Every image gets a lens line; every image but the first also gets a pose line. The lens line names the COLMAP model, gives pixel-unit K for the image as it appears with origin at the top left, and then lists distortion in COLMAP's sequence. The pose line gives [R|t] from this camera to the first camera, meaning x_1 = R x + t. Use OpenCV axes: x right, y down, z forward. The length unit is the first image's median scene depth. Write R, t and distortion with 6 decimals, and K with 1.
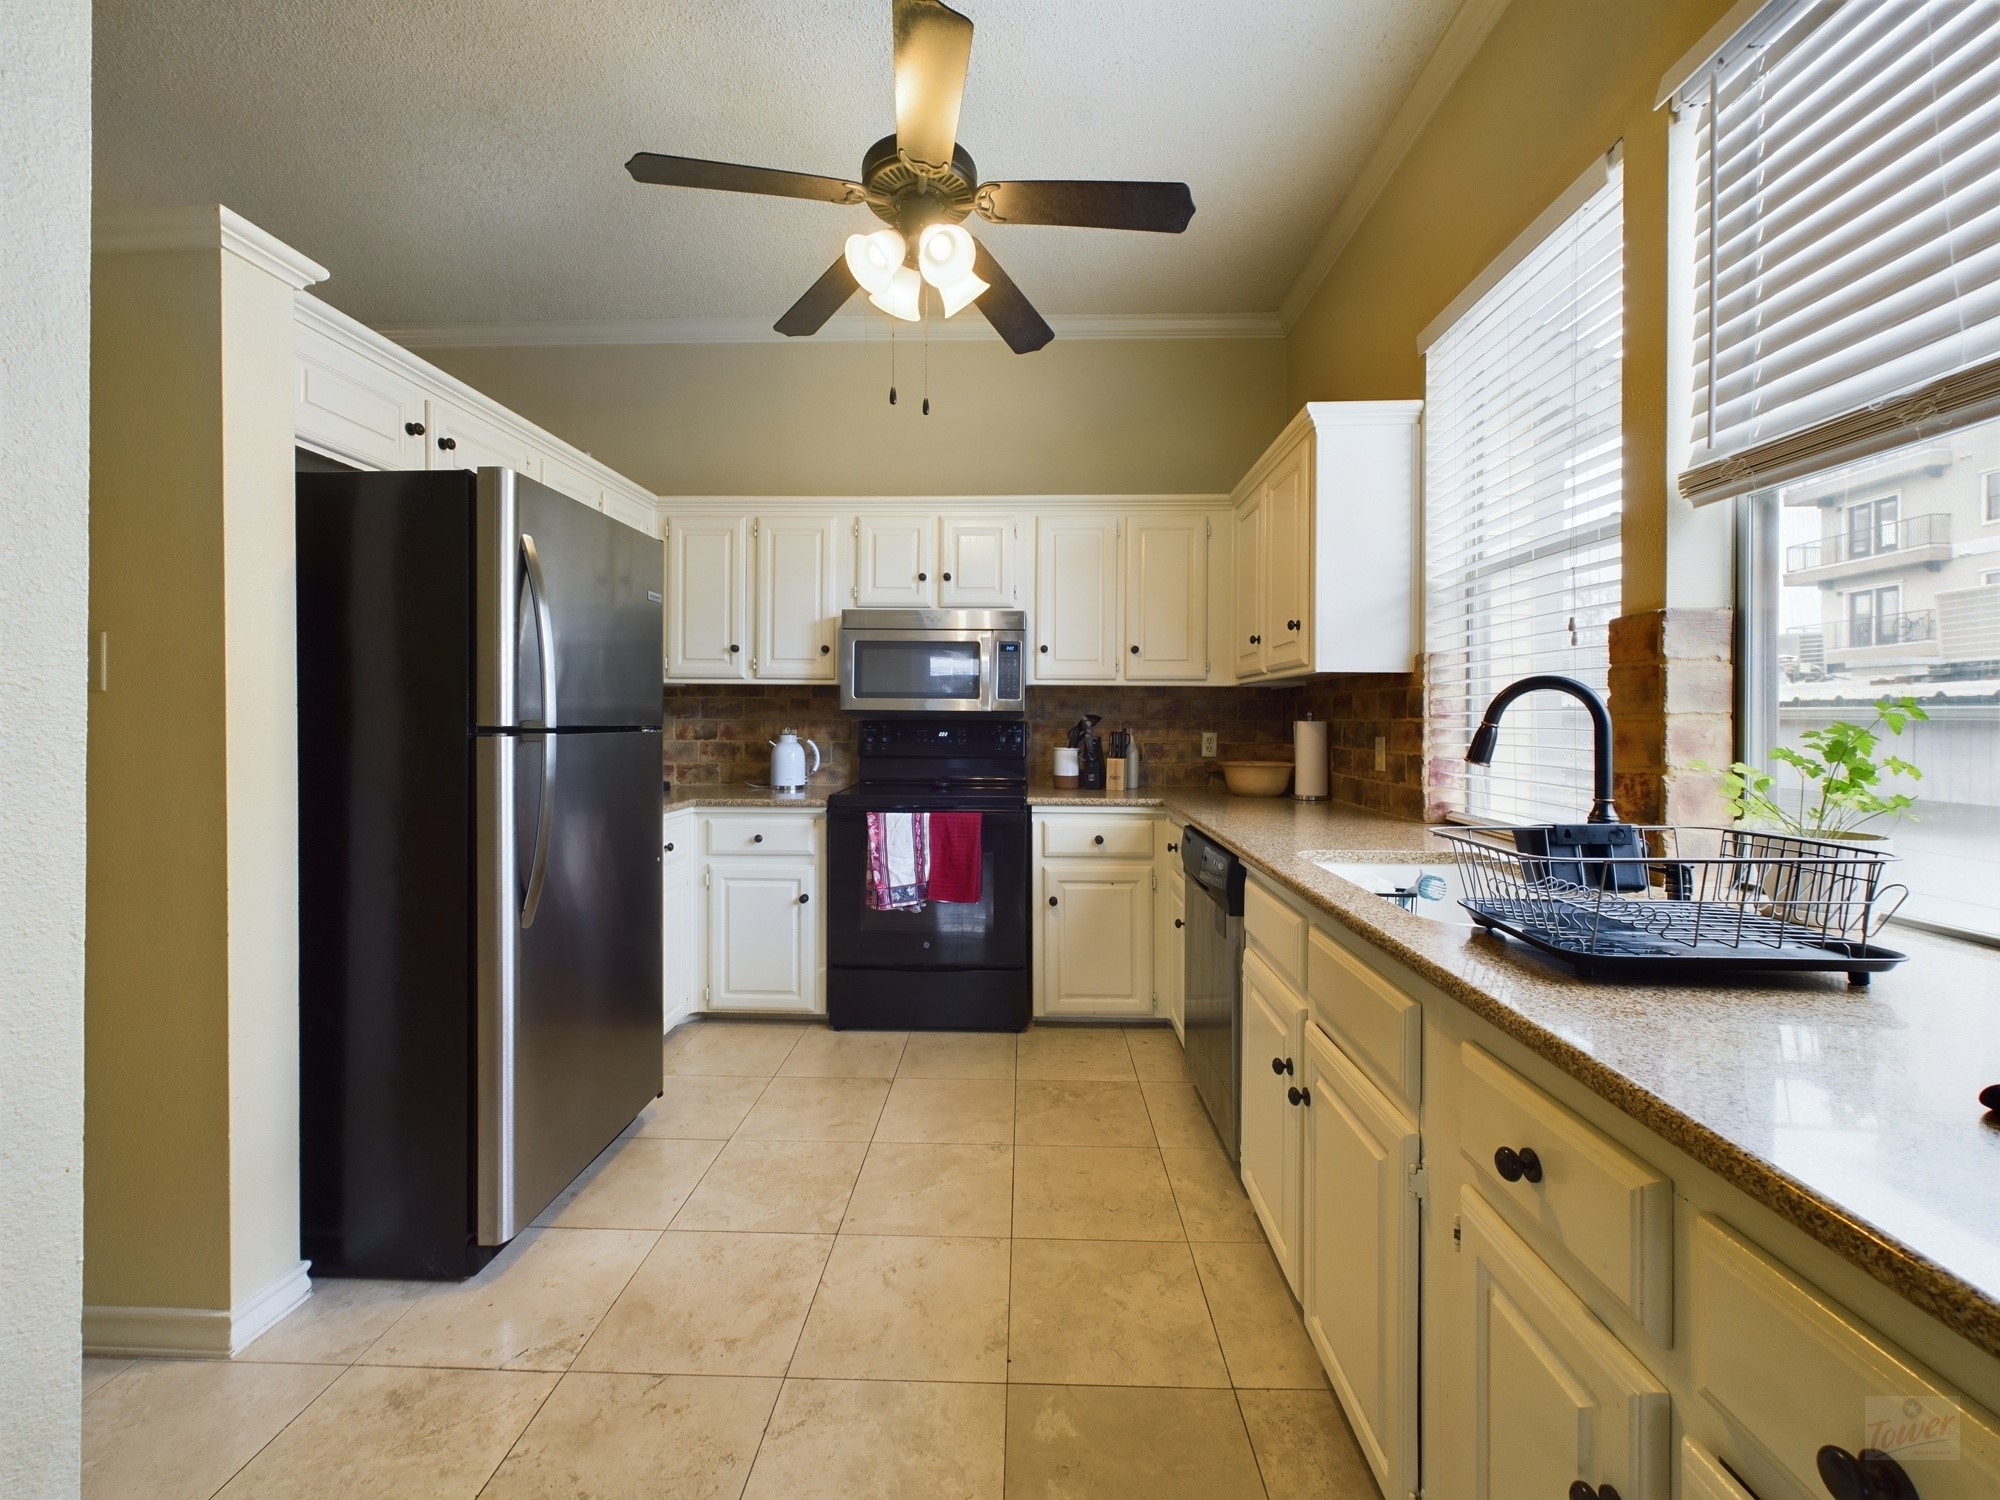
lens RADIAL K [[804.6, 0, 1001.7], [0, 804.6, 728.2], [0, 0, 1]] dist [0.001855, 0.001018]
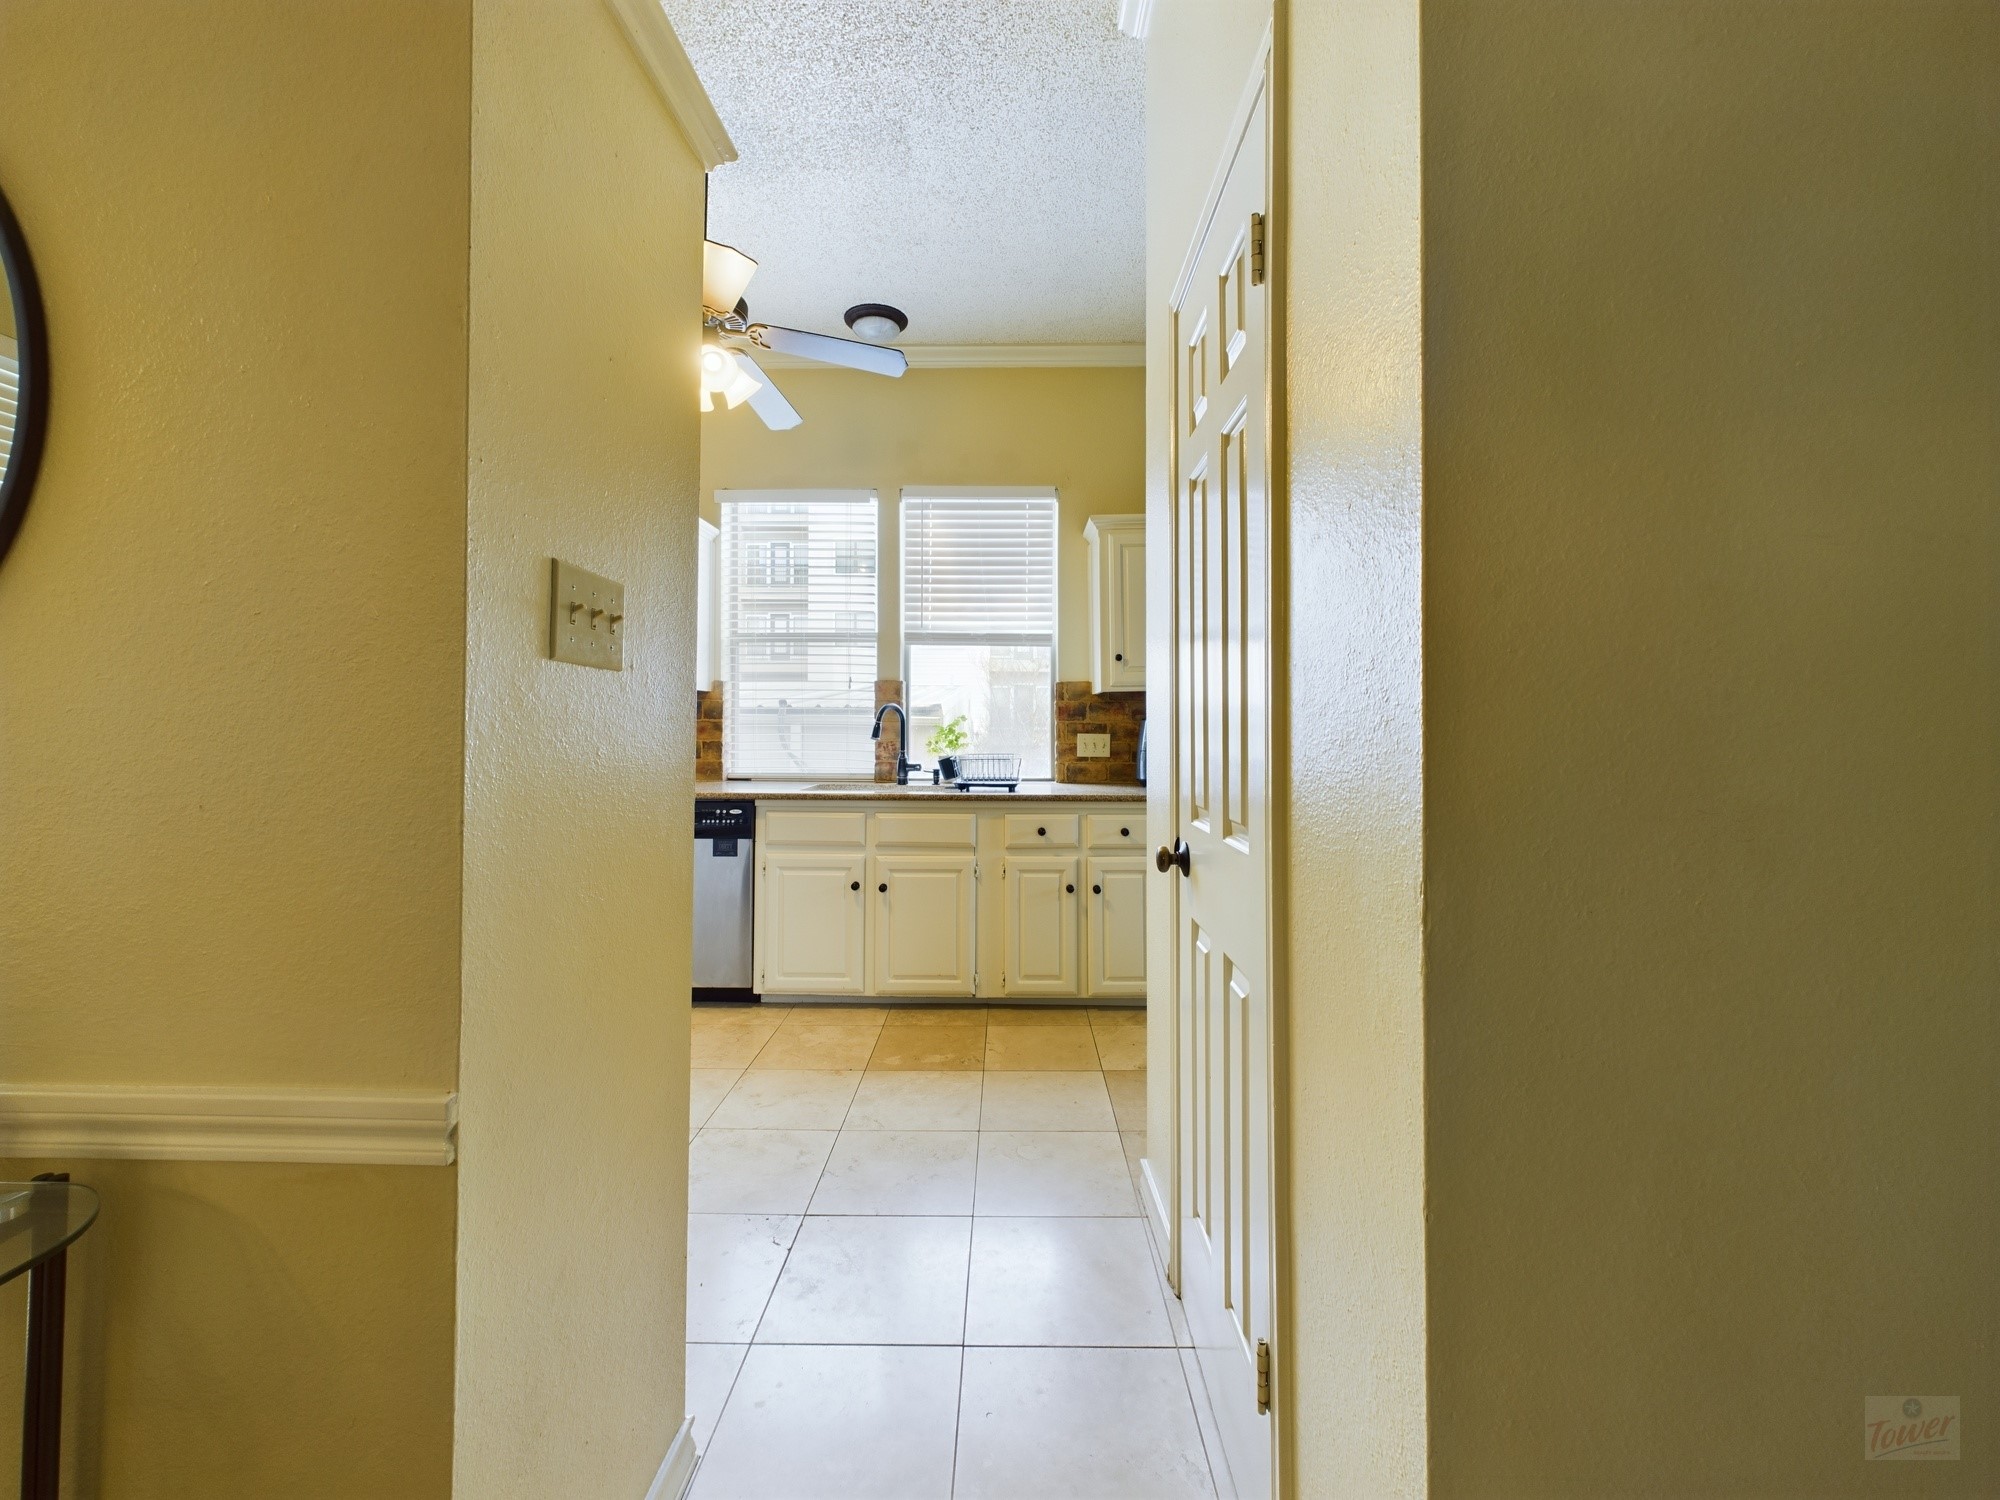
lens RADIAL K [[804.6, 0, 1002.4], [0, 804.6, 737.8], [0, 0, 1]] dist [0.001855, 0.001018]
pose [[-0.025966, -0.013760, 0.999568, -1.734047], [0.002069, 0.999902, 0.013818, 0.008940], [-0.999661, 0.002427, -0.025935, 0.672451]]
